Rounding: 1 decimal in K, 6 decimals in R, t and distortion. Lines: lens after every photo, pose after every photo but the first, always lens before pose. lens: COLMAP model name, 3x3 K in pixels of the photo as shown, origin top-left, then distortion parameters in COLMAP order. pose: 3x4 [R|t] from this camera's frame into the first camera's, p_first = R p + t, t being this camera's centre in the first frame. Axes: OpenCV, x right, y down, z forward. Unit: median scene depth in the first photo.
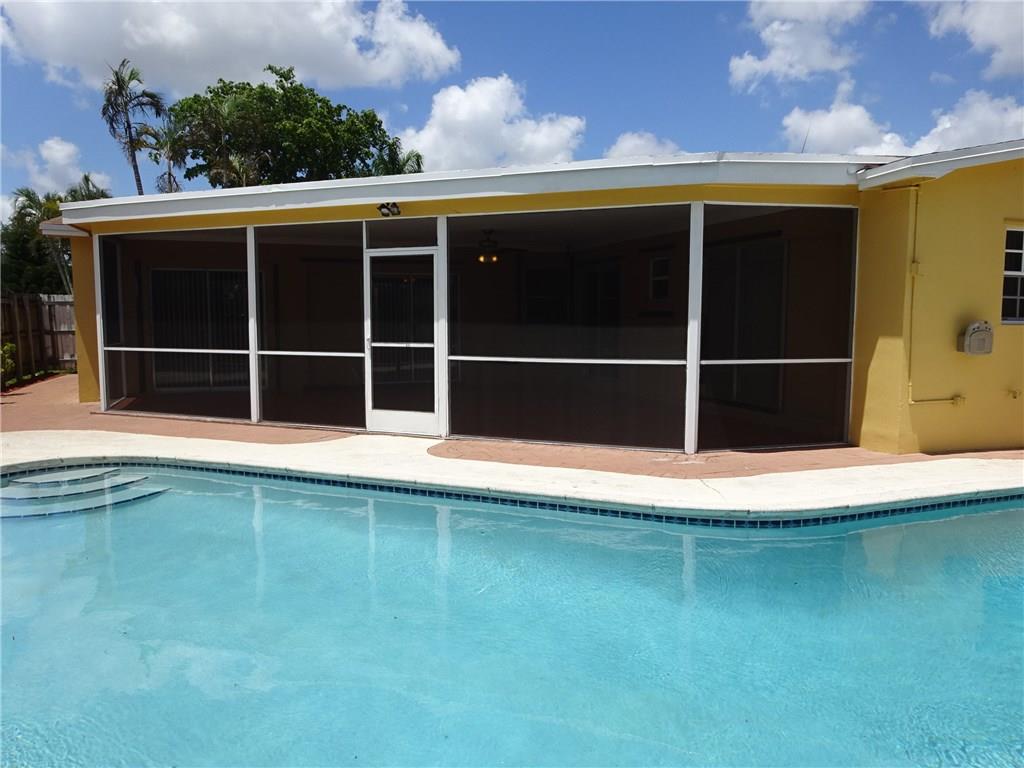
lens RADIAL K [[752.9, 0, 512.0], [0, 752.9, 384.0], [0, 0, 1]] dist [-0.004486, -0.010195]
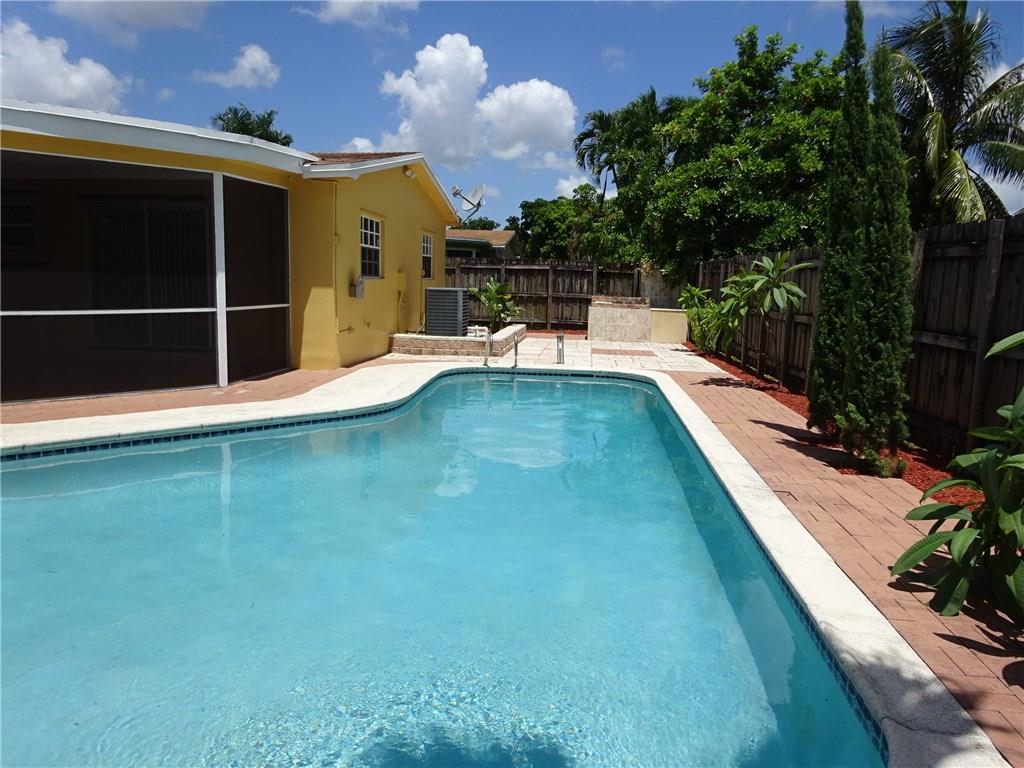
lens RADIAL K [[752.9, 0, 512.0], [0, 752.9, 384.0], [0, 0, 1]] dist [-0.004486, -0.010195]
pose [[0.426498, -0.116604, 0.896941, -0.602441], [0.056983, 0.993149, 0.102015, -0.006596], [-0.902692, 0.007601, 0.430221, 0.075311]]
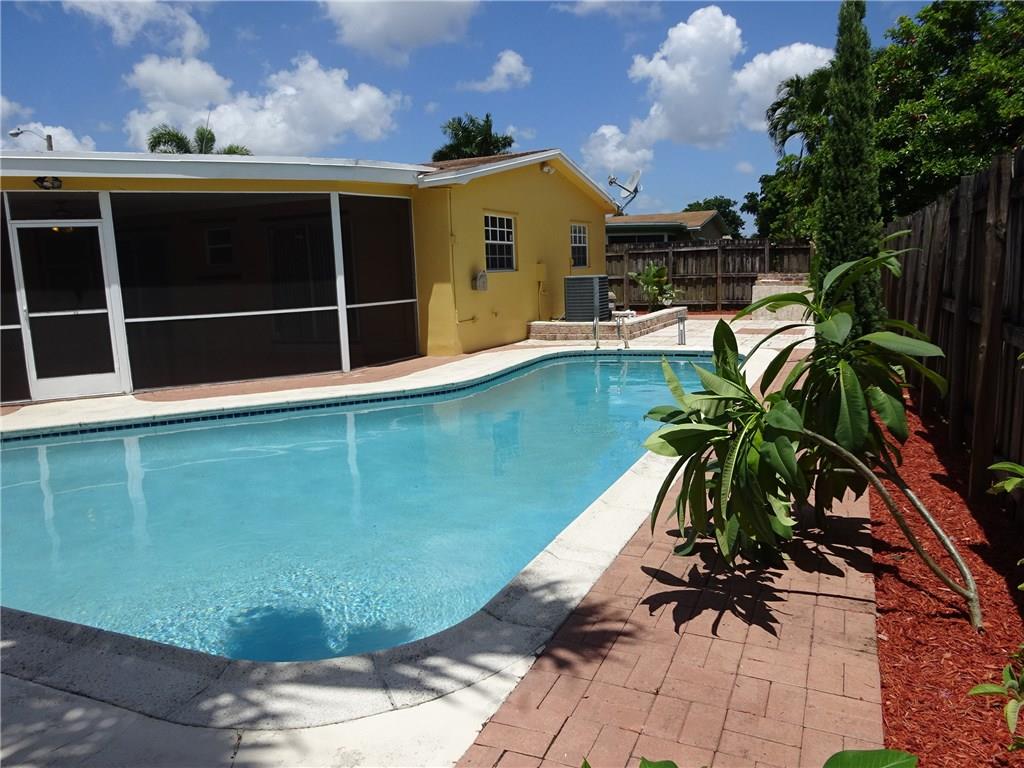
lens RADIAL K [[752.9, 0, 512.0], [0, 752.9, 384.0], [0, 0, 1]] dist [-0.004486, -0.010195]
pose [[0.683204, -0.139474, 0.716784, -0.538581], [0.104617, 0.990159, 0.092951, 0.015253], [-0.722695, 0.011483, 0.691072, -0.189040]]
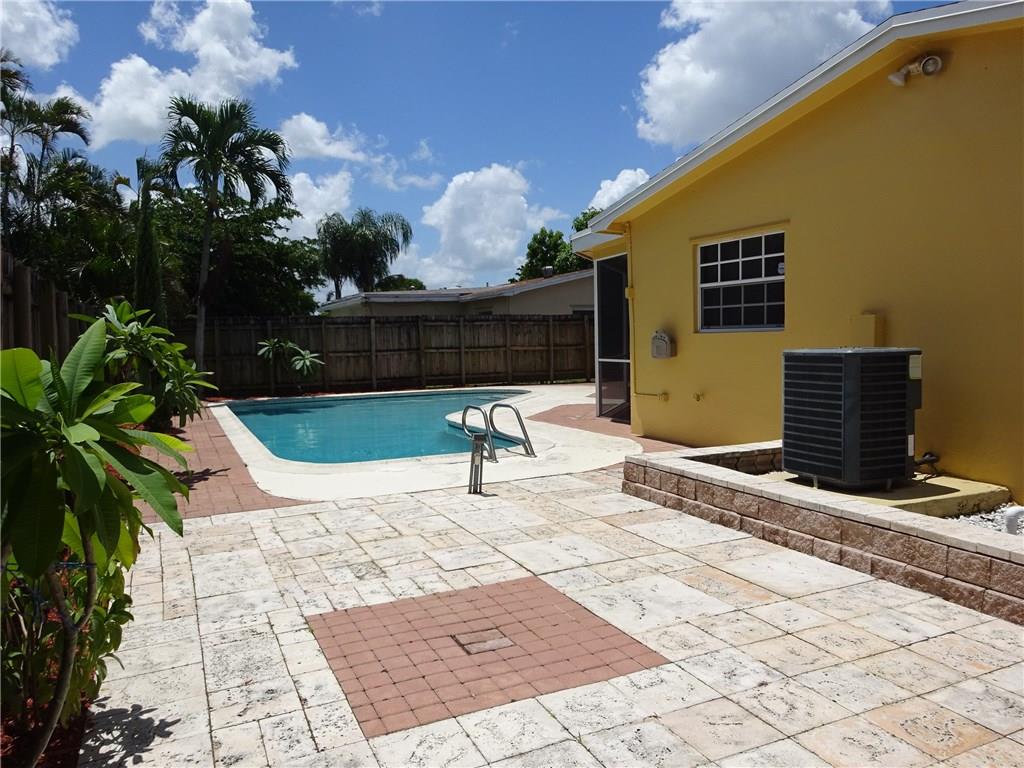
lens RADIAL K [[752.9, 0, 512.0], [0, 752.9, 384.0], [0, 0, 1]] dist [-0.004486, -0.010195]
pose [[0.090106, 0.054962, -0.994414, 1.735305], [-0.068731, 0.996439, 0.048846, -0.040274], [0.993558, 0.063946, 0.093563, 0.634085]]
